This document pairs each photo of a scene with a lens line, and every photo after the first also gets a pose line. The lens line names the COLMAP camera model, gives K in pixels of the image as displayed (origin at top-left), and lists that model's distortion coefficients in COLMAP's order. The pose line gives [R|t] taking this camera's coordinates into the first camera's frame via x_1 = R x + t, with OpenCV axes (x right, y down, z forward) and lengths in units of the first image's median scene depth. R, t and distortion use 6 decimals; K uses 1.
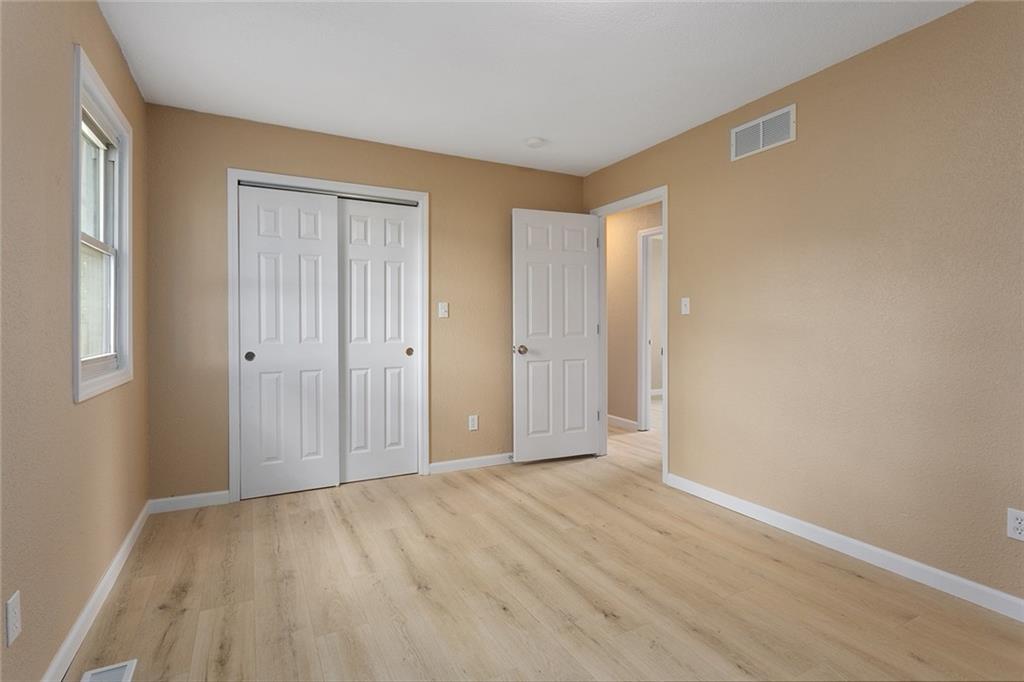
lens RADIAL K [[485.0, 0, 497.4], [0, 485.0, 330.2], [0, 0, 1]] dist [0.004410, 0.000829]
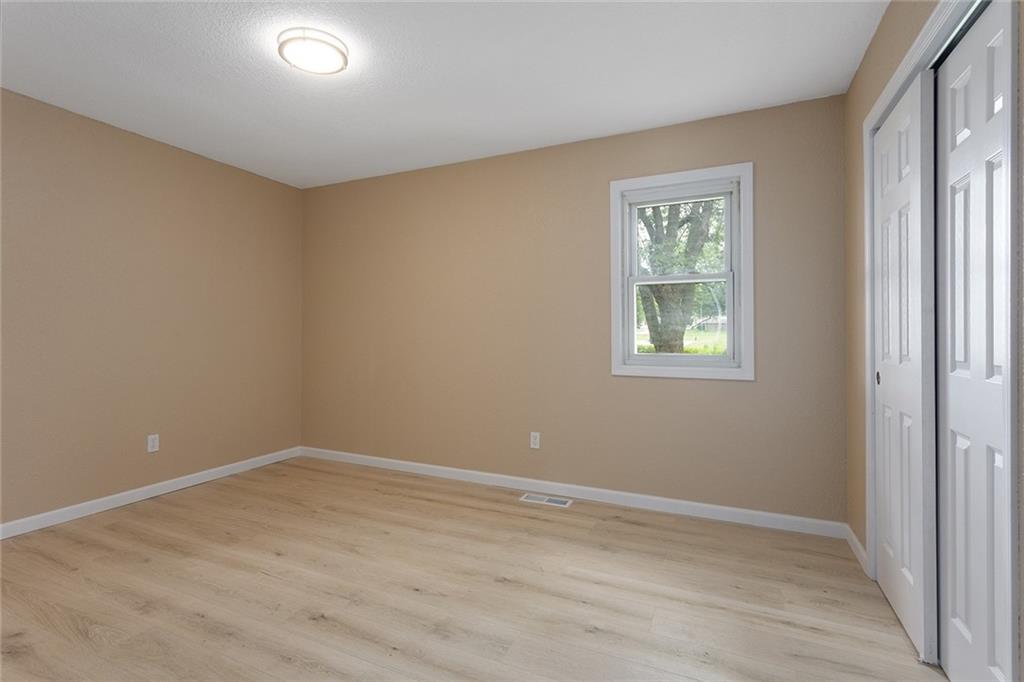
lens RADIAL K [[485.0, 0, 497.4], [0, 485.0, 330.2], [0, 0, 1]] dist [0.004410, 0.000829]
pose [[-0.791202, -0.003728, -0.611543, 0.472329], [-0.006087, 0.999980, 0.001779, -0.014818], [0.611524, 0.005130, -0.791209, 1.711572]]
